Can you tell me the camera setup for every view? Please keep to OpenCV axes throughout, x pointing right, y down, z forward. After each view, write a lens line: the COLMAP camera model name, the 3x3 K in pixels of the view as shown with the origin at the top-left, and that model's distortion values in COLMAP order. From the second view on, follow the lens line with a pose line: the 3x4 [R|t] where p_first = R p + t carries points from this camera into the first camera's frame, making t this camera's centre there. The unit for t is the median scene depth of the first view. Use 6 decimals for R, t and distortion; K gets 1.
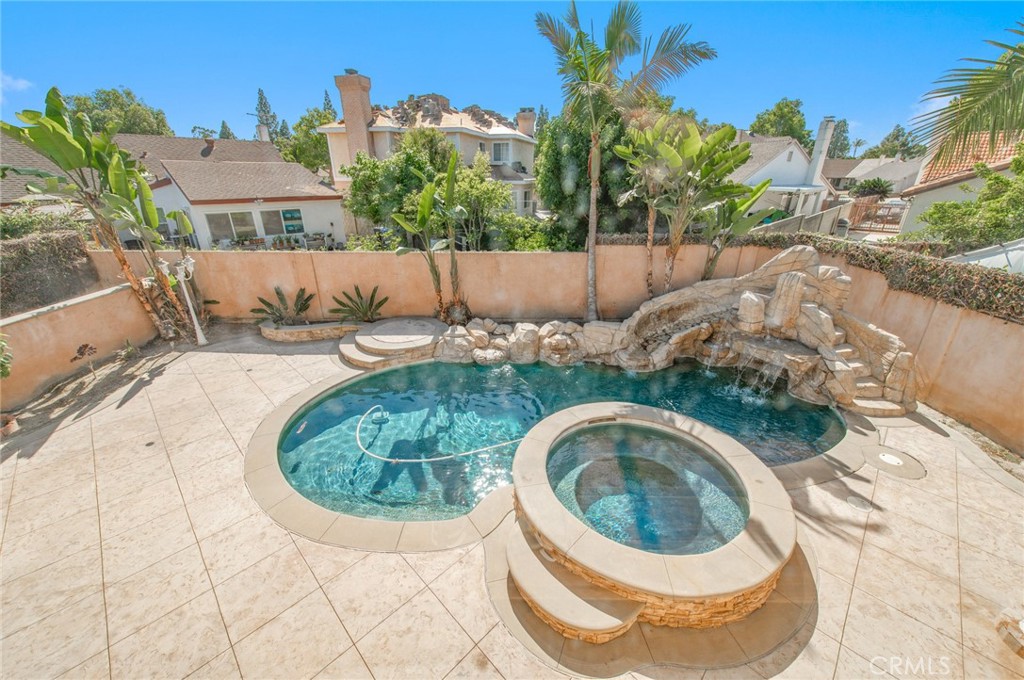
lens RADIAL K [[401.7, 0, 512.3], [0, 401.7, 337.9], [0, 0, 1]] dist [0.015601, -0.003845]
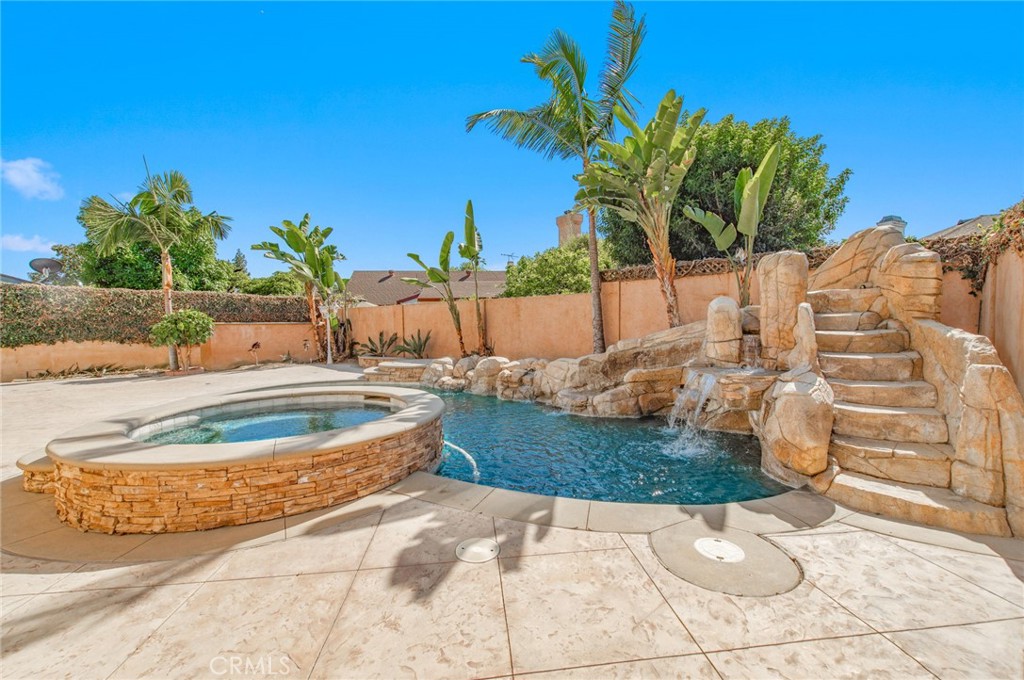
lens RADIAL K [[401.7, 0, 507.7], [0, 401.7, 338.5], [0, 0, 1]] dist [0.015601, -0.003845]
pose [[0.778081, 0.016311, -0.627952, 0.642206], [-0.227541, 0.939092, -0.257548, 0.161805], [0.585504, 0.343278, 0.734401, 0.333107]]
